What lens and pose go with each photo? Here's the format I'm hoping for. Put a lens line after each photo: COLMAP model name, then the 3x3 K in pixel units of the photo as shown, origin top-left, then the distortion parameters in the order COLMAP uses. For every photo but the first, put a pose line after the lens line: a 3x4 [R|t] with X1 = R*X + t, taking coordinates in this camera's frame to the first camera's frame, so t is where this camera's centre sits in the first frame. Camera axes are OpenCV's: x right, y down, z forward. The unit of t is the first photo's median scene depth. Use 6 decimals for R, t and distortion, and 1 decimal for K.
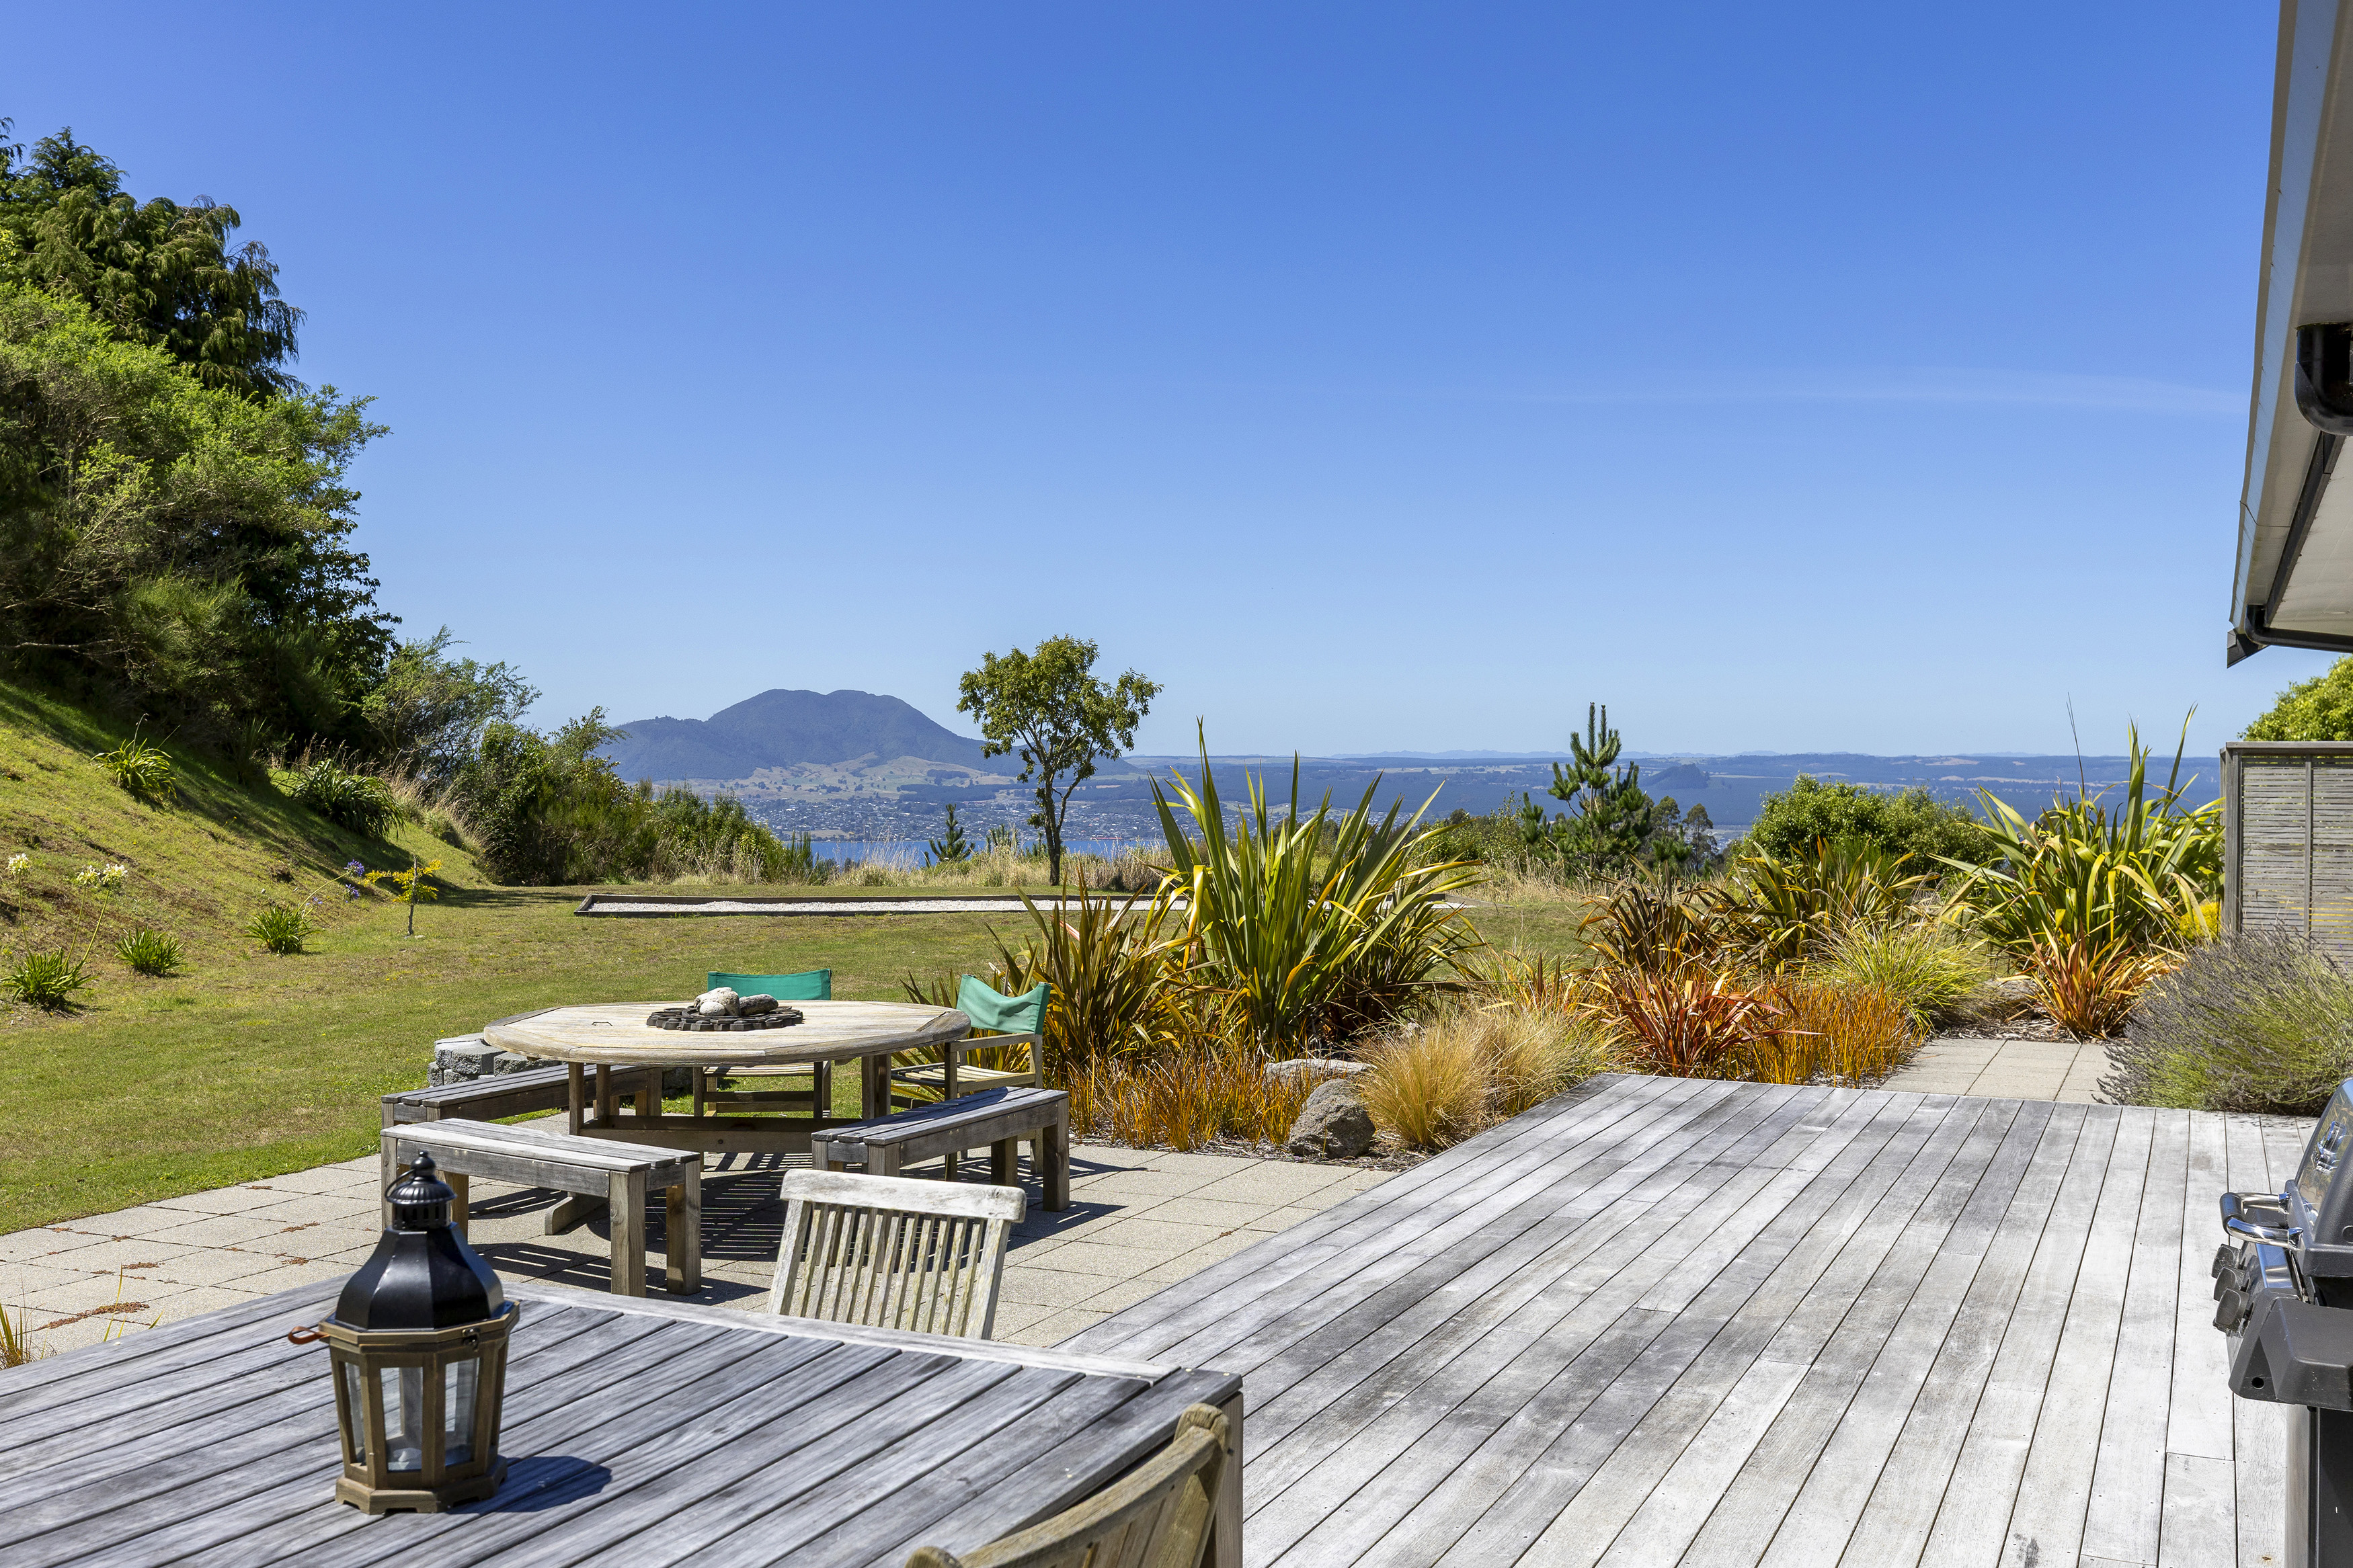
lens RADIAL K [[2272.3, 0, 1123.4], [0, 2272.3, 795.4], [0, 0, 1]] dist [-0.006872, 0.001704]
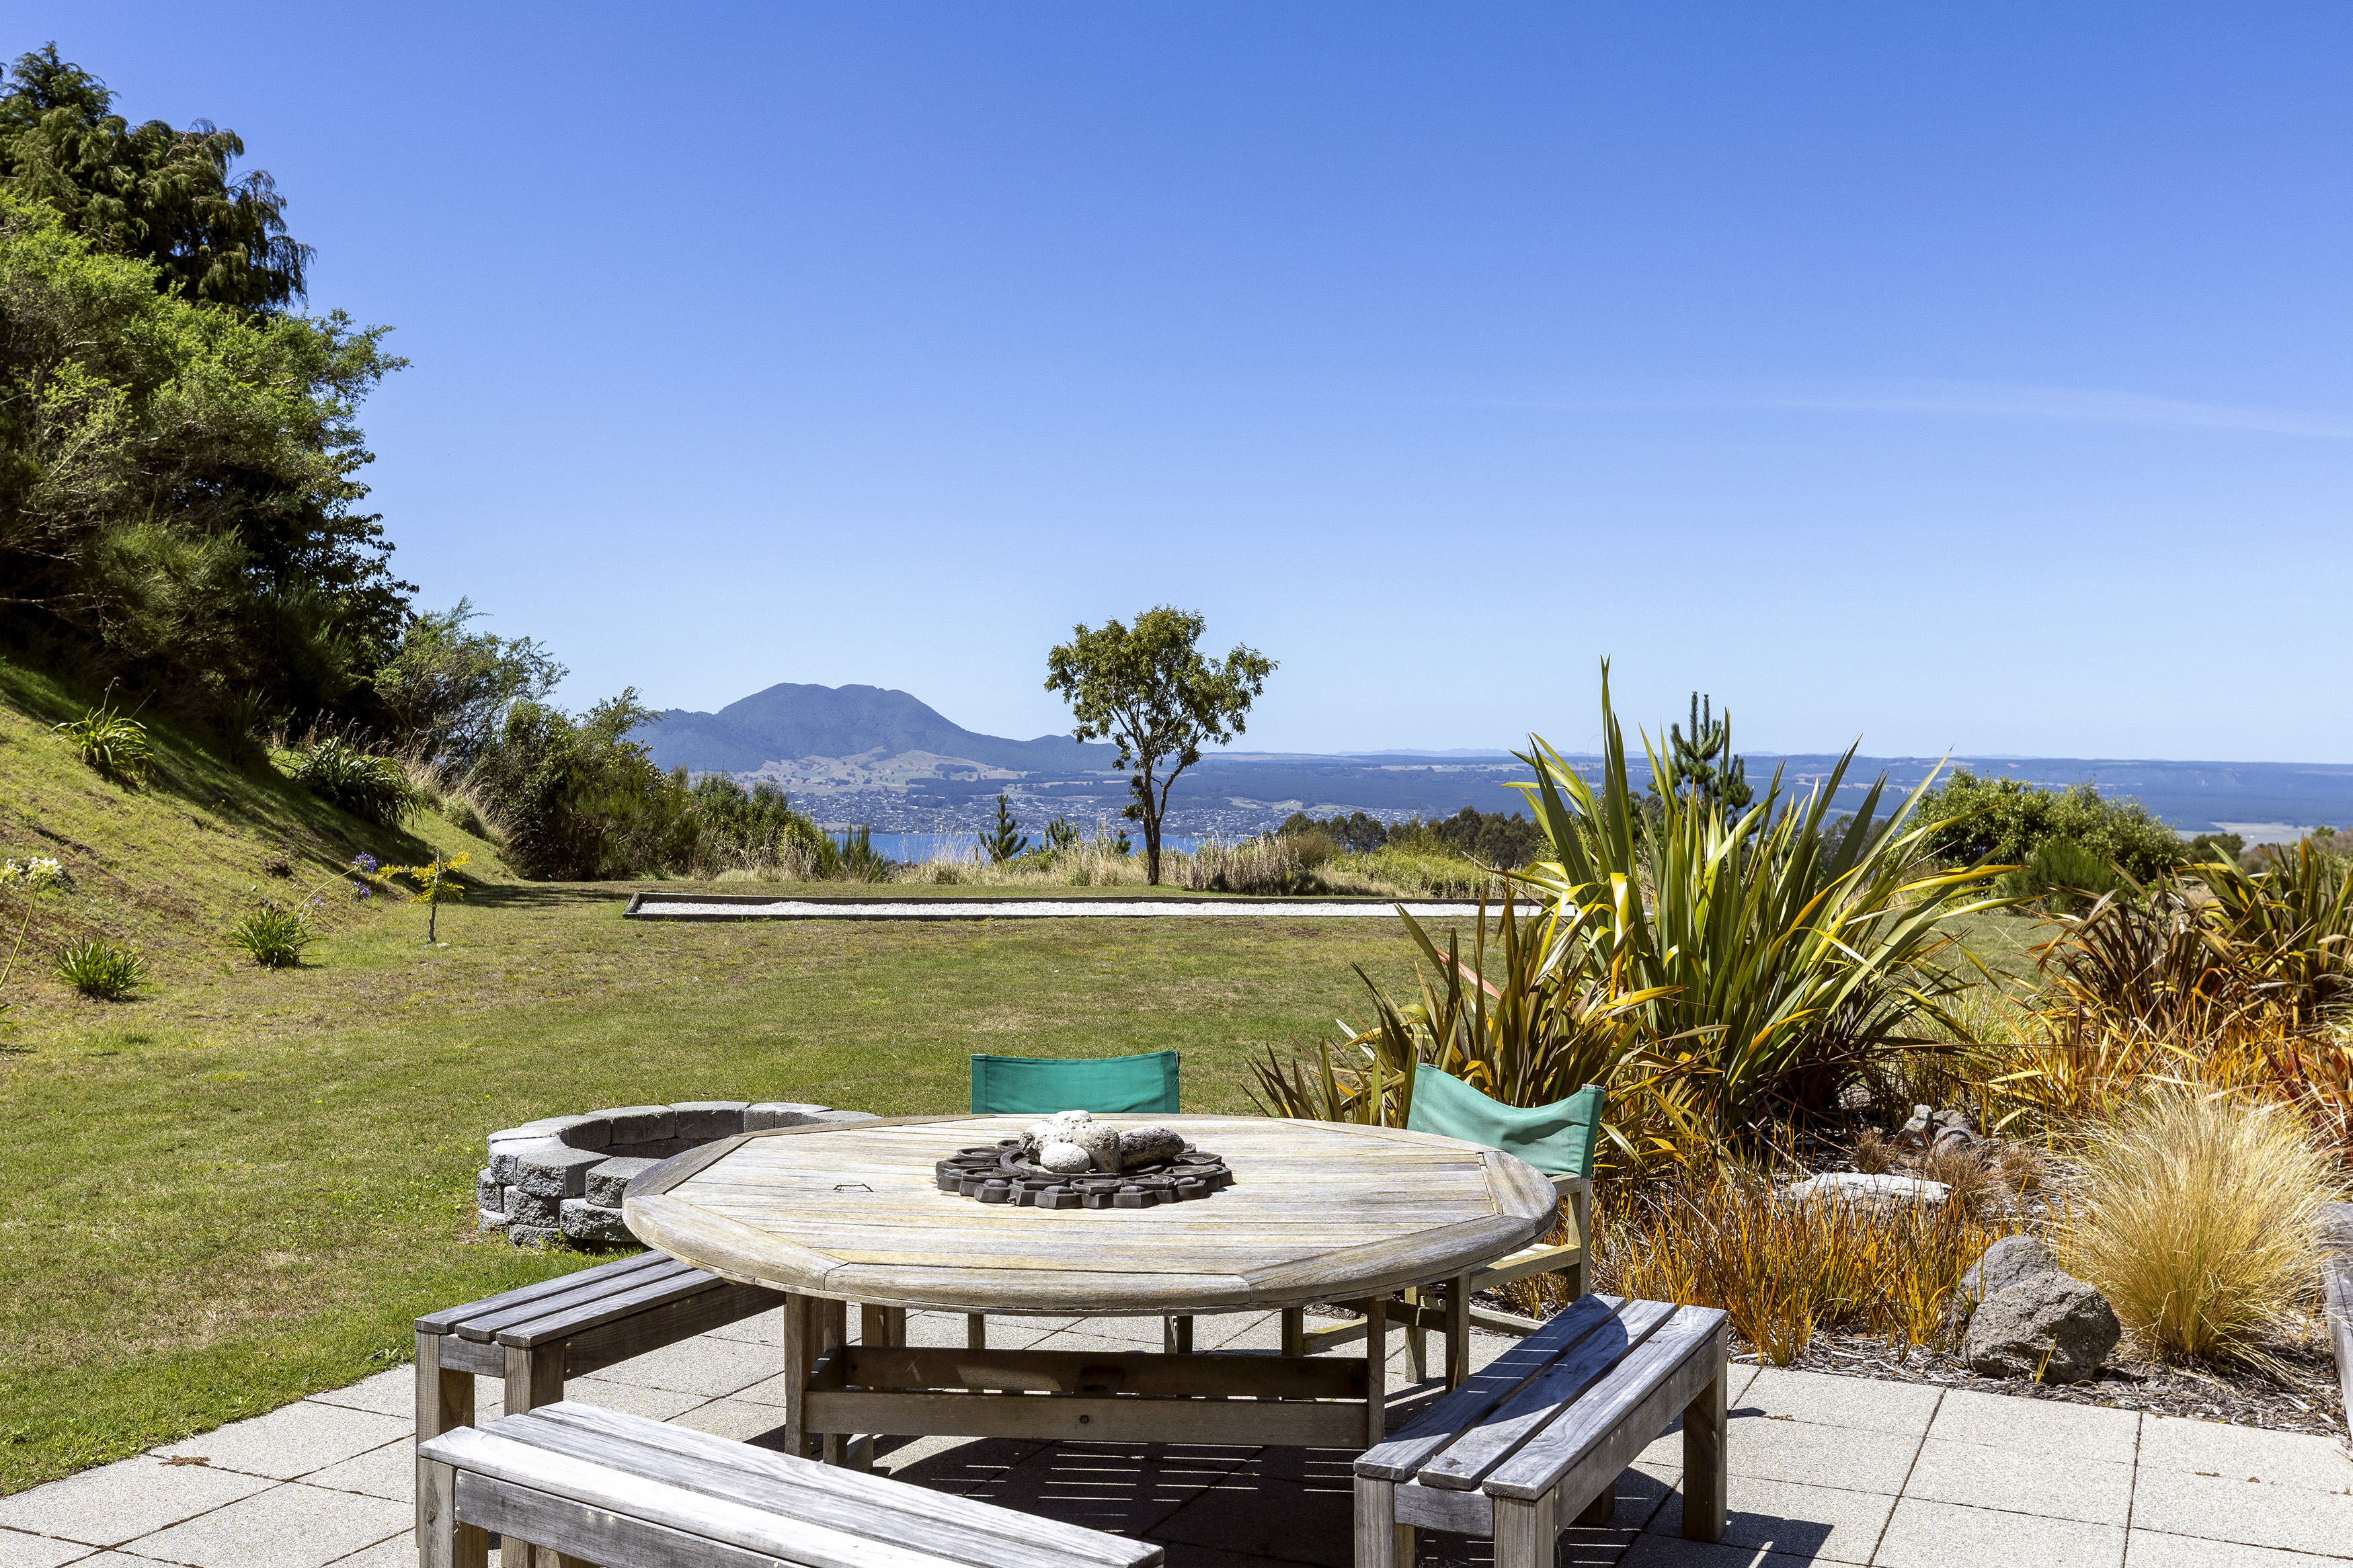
lens RADIAL K [[2239.4, 0, 1176.5], [0, 2239.4, 784.0], [0, 0, 1]] dist [0.000108, 0.001212]
pose [[0.999745, 0.007725, 0.021241, -0.040213], [-0.007660, 0.999966, -0.003134, 0.002585], [-0.021265, 0.002971, 0.999769, 0.118240]]
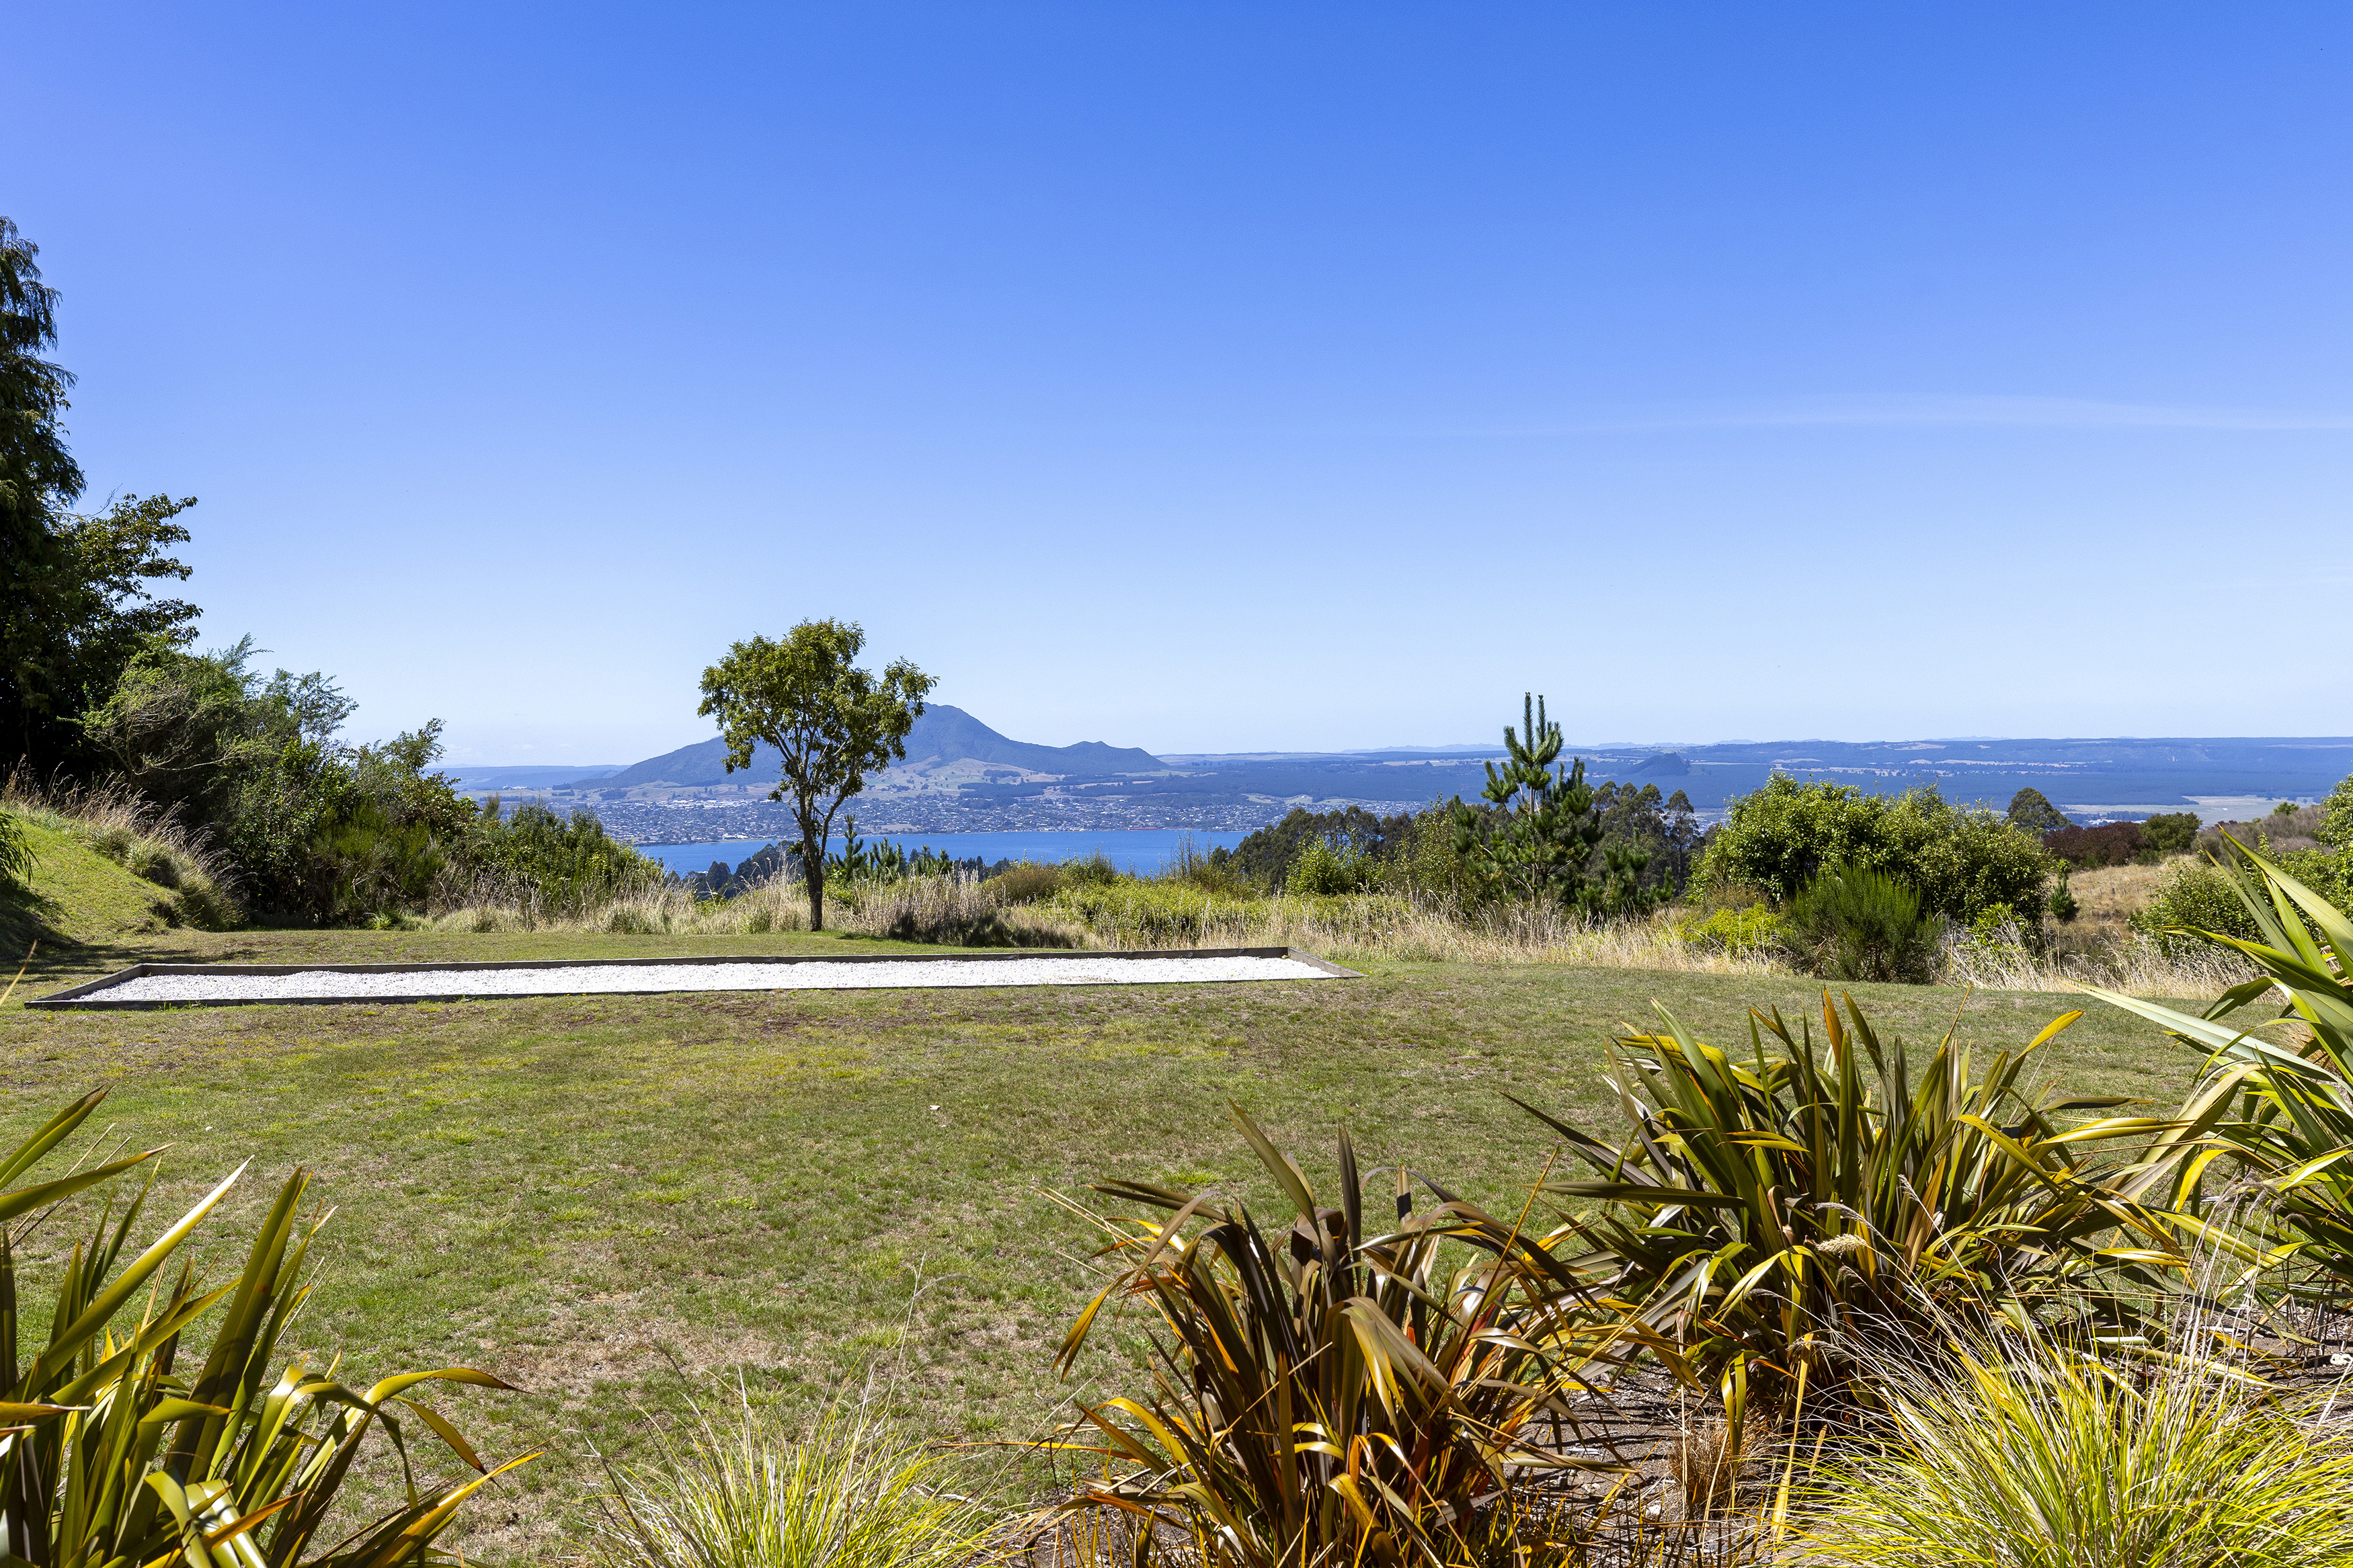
lens RADIAL K [[2000.5, 0, 980.9], [0, 2000.5, 665.5], [0, 0, 1]] dist [-0.003723, 0.003435]
pose [[0.995975, -0.022008, -0.086887, 0.090655], [0.016522, 0.997854, -0.063365, -0.007922], [0.088095, 0.061675, 0.994201, 0.302313]]
